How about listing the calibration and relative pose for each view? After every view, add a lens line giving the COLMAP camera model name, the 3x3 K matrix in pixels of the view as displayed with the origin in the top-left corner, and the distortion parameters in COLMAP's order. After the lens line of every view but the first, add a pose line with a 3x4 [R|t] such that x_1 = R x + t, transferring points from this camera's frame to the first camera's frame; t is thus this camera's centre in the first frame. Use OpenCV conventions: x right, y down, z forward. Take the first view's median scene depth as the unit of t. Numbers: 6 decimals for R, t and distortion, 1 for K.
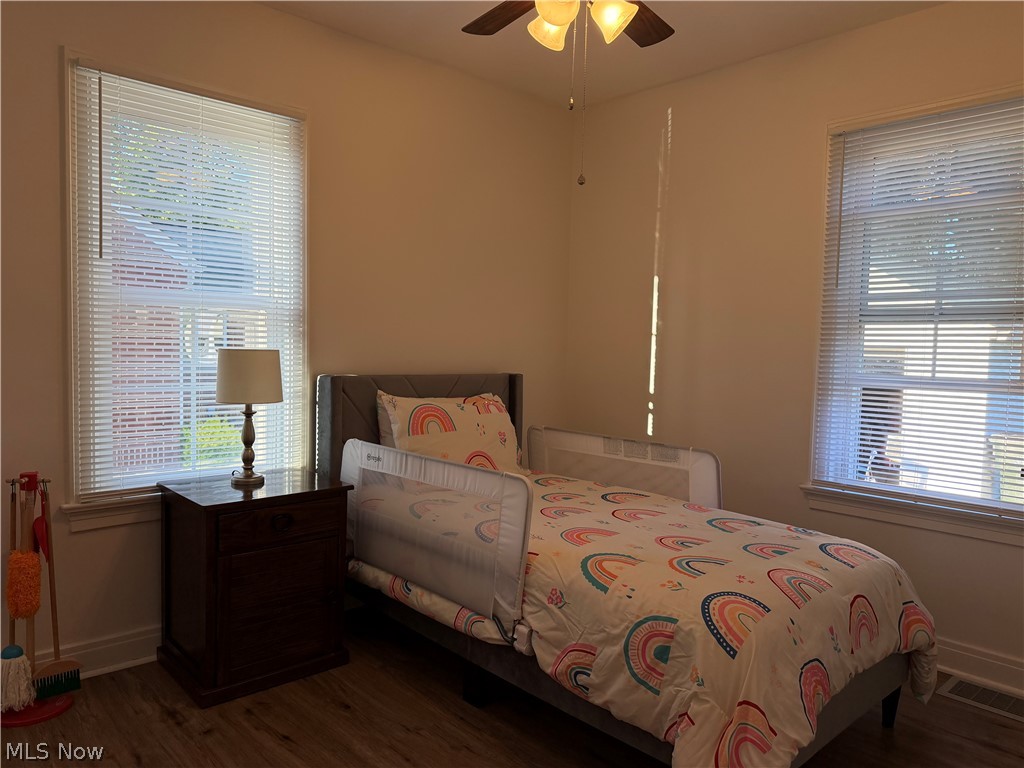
lens RADIAL K [[713.4, 0, 512.0], [0, 713.4, 384.0], [0, 0, 1]] dist [0.008102, 0.001349]
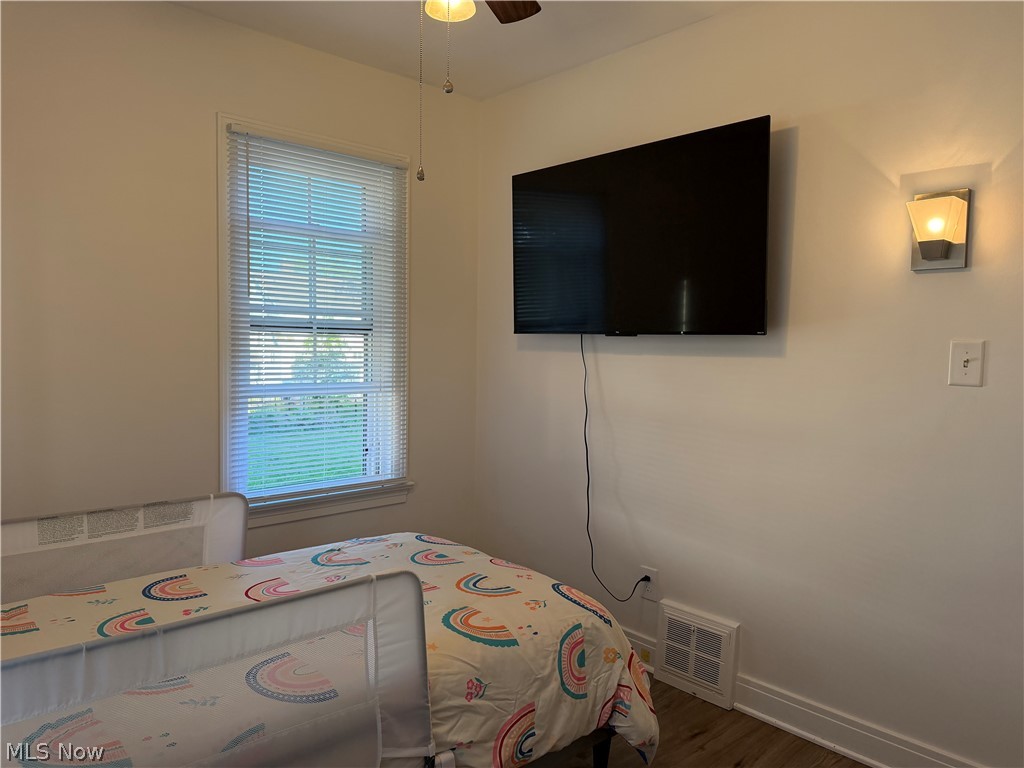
lens RADIAL K [[712.8, 0, 471.0], [0, 712.8, 387.7], [0, 0, 1]] dist [0.001250, 0.000854]
pose [[0.040846, -0.089113, 0.995184, -0.734080], [0.045924, 0.995130, 0.087223, -0.121769], [-0.998109, 0.042140, 0.044740, 0.954097]]
